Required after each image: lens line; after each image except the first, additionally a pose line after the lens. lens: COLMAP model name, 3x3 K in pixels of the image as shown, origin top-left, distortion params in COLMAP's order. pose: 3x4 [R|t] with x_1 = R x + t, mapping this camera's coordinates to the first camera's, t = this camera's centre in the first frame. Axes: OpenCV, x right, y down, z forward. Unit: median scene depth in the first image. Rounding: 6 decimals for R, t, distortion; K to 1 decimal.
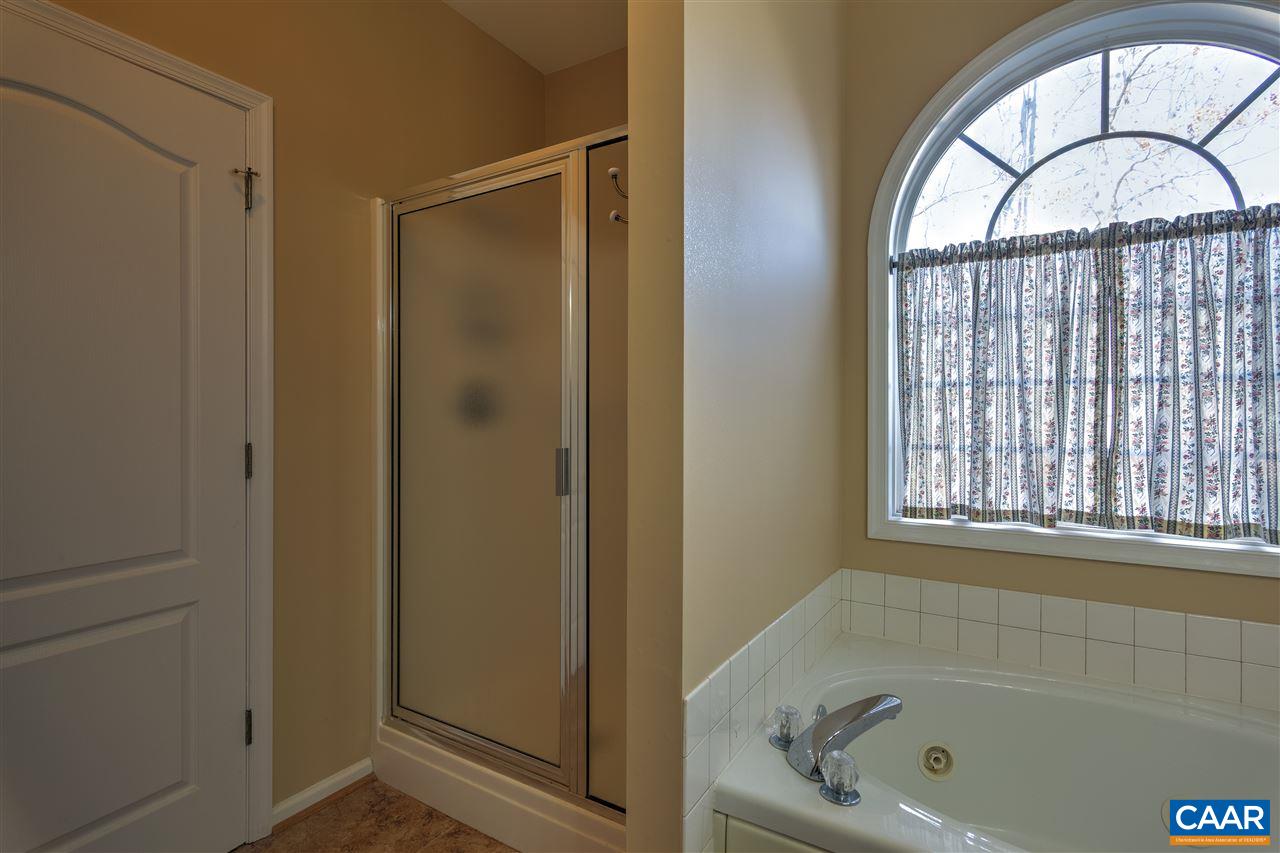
lens RADIAL K [[617.5, 0, 633.9], [0, 617.5, 423.4], [0, 0, 1]] dist [0.001659, -0.000752]
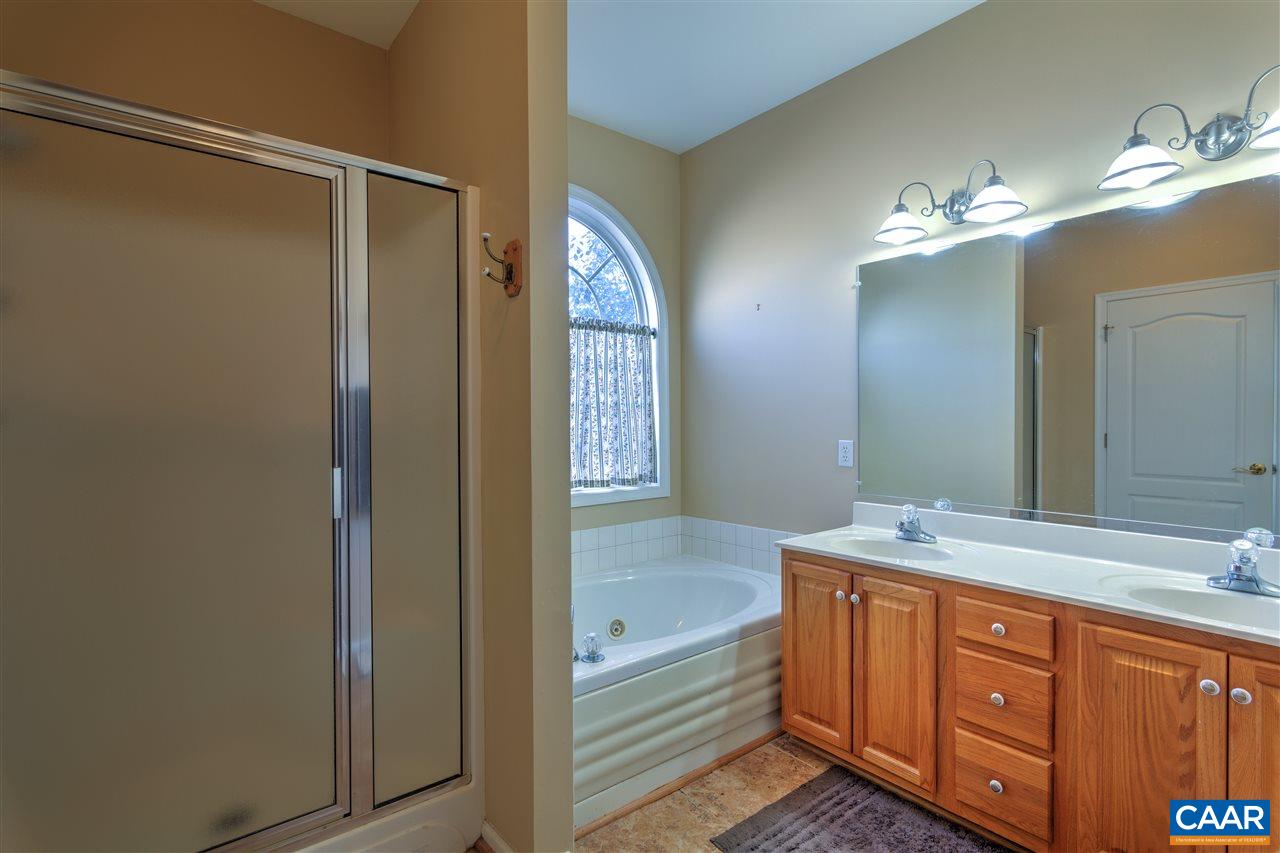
lens RADIAL K [[617.5, 0, 634.4], [0, 617.5, 414.6], [0, 0, 1]] dist [0.001659, -0.000752]
pose [[0.339269, -0.000430, 0.940689, -0.861611], [0.010705, 0.999937, -0.003403, -0.035041], [-0.940629, 0.011224, 0.339252, 0.242975]]
